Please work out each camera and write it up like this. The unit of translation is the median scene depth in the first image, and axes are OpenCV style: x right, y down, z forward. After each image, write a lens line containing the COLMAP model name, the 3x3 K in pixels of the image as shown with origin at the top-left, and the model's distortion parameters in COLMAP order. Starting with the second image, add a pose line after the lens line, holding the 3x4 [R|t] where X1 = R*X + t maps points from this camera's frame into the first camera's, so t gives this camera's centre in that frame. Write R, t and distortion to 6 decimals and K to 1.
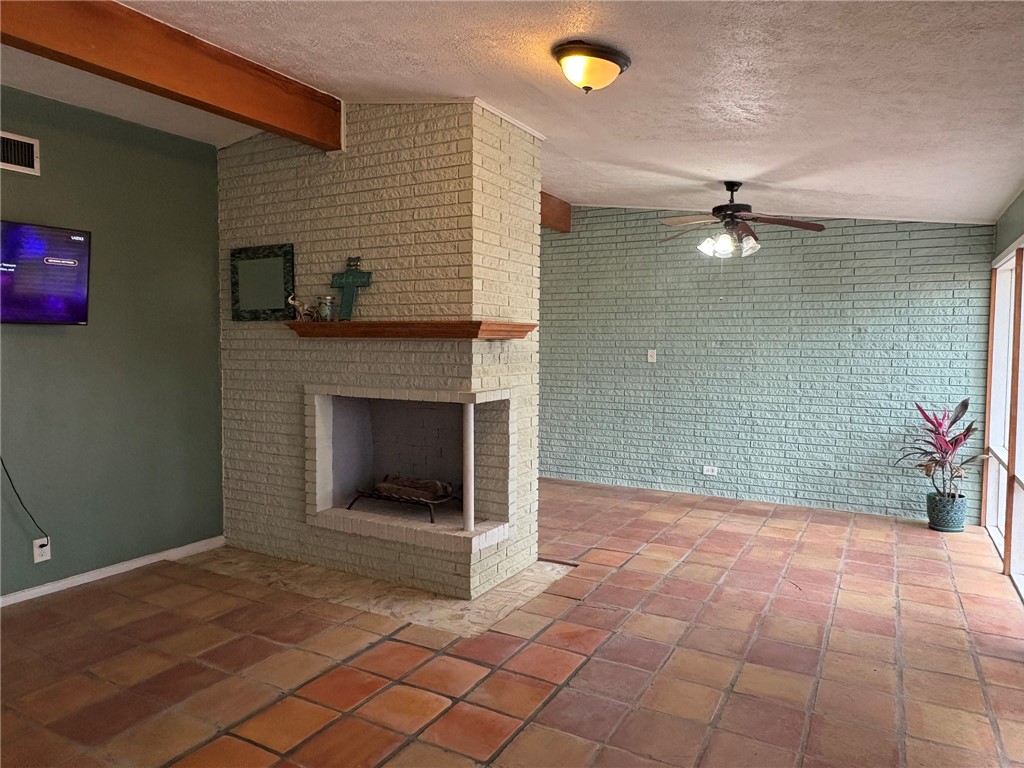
lens RADIAL K [[683.8, 0, 515.2], [0, 683.8, 379.3], [0, 0, 1]] dist [-0.003025, 0.004837]
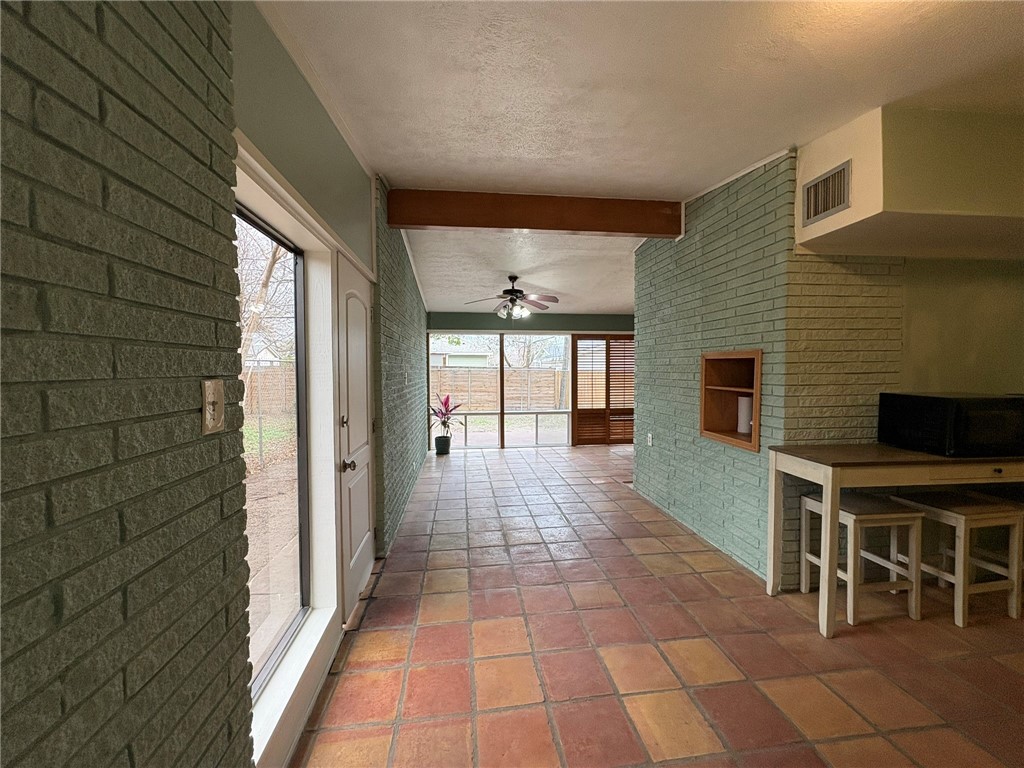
lens RADIAL K [[406.3, 0, 512.0], [0, 406.3, 382.3], [0, 0, 1]] dist [-0.001171, 0.000138]
pose [[-0.597759, -0.031317, 0.801064, -0.477909], [0.043645, 0.996483, 0.071525, -0.078739], [-0.800487, 0.077717, -0.594290, 1.466729]]
